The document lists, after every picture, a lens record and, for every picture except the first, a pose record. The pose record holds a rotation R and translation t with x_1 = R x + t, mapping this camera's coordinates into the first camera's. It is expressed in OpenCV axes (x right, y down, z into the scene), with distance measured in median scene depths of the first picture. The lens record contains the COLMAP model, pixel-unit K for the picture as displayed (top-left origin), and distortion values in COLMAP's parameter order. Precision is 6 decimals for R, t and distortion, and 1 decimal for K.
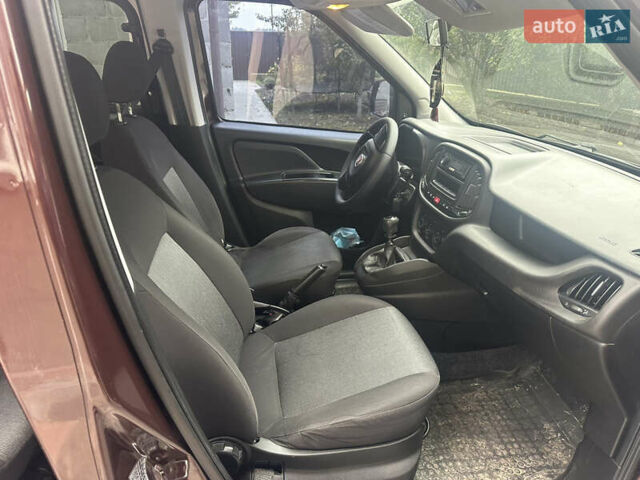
lens RADIAL K [[445.0, 0, 320.0], [0, 445.0, 240.6], [0, 0, 1]] dist [0.024885, -0.012179]
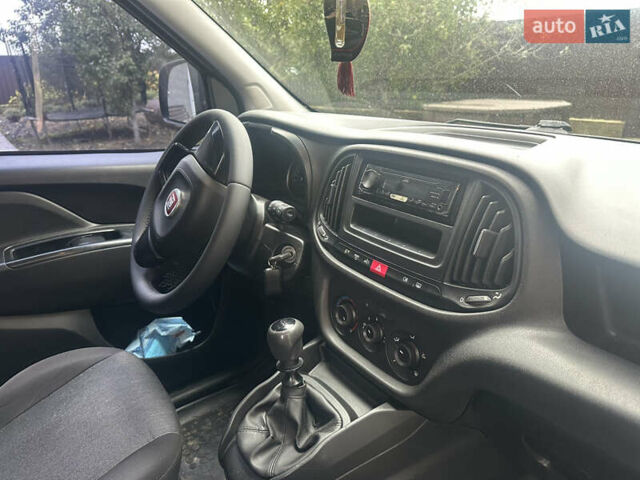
lens RADIAL K [[445.0, 0, 321.9], [0, 445.0, 243.9], [0, 0, 1]] dist [0.024885, -0.012179]
pose [[0.888003, -0.188011, 0.419646, 0.020647], [0.204614, 0.978827, 0.005560, -0.104958], [-0.411806, 0.080928, 0.907671, 0.494719]]
